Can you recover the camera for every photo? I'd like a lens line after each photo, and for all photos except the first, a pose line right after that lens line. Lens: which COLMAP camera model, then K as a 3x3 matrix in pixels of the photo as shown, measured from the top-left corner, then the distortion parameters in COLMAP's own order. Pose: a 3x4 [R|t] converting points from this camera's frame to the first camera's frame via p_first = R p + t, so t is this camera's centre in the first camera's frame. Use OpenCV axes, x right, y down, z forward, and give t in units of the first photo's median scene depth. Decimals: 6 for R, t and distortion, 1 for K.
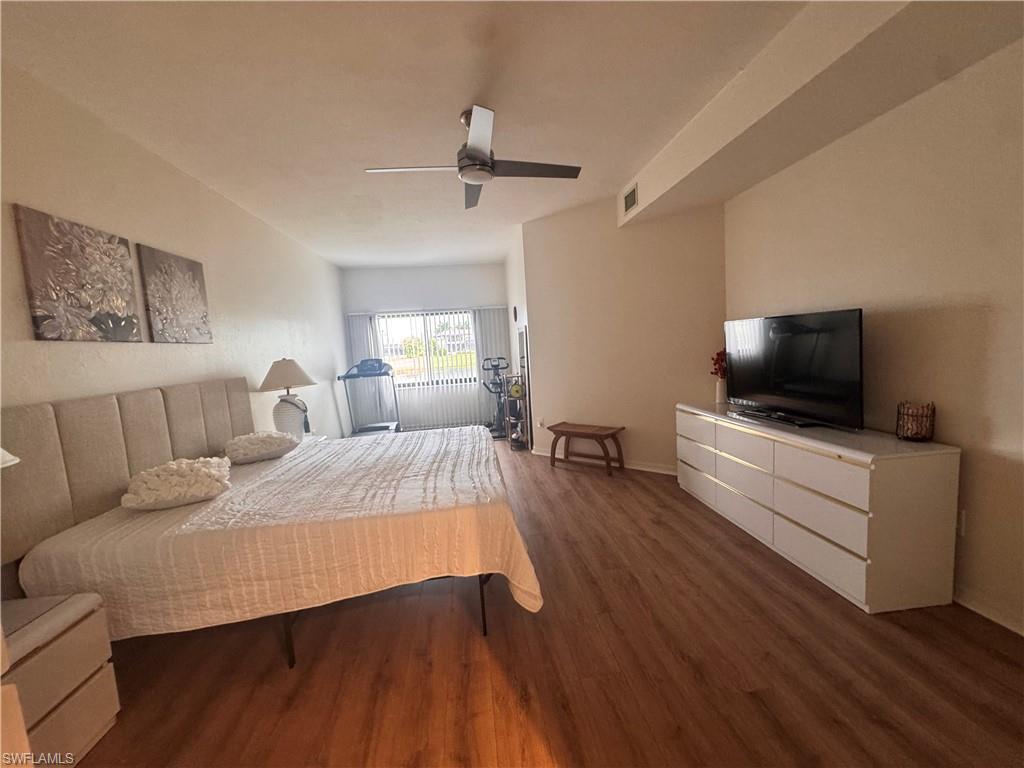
lens RADIAL K [[411.4, 0, 512.0], [0, 411.4, 384.0], [0, 0, 1]] dist [0.000268, 0.000173]
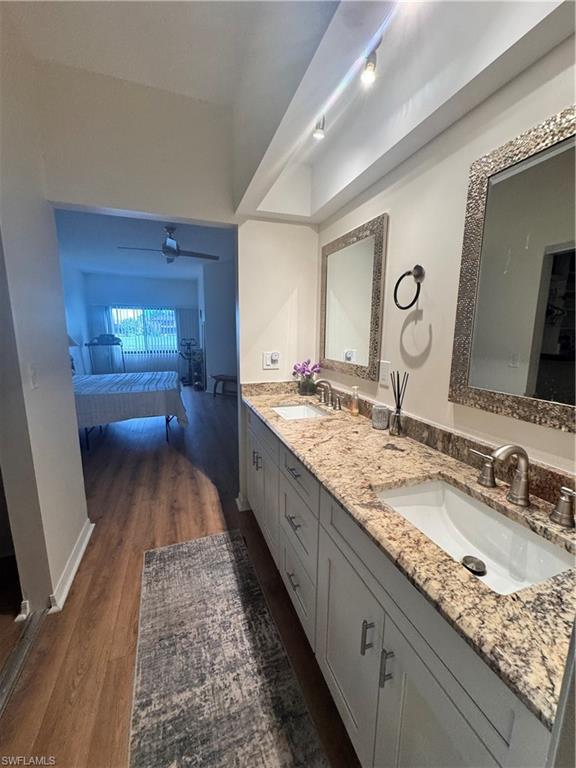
lens RADIAL K [[308.6, 0, 288.0], [0, 308.6, 384.0], [0, 0, 1]] dist [0.000268, 0.000173]
pose [[0.971211, 0.034145, 0.235762, 0.069386], [-0.049070, 0.997126, 0.057729, 0.030228], [-0.233113, -0.067636, 0.970095, -0.364164]]
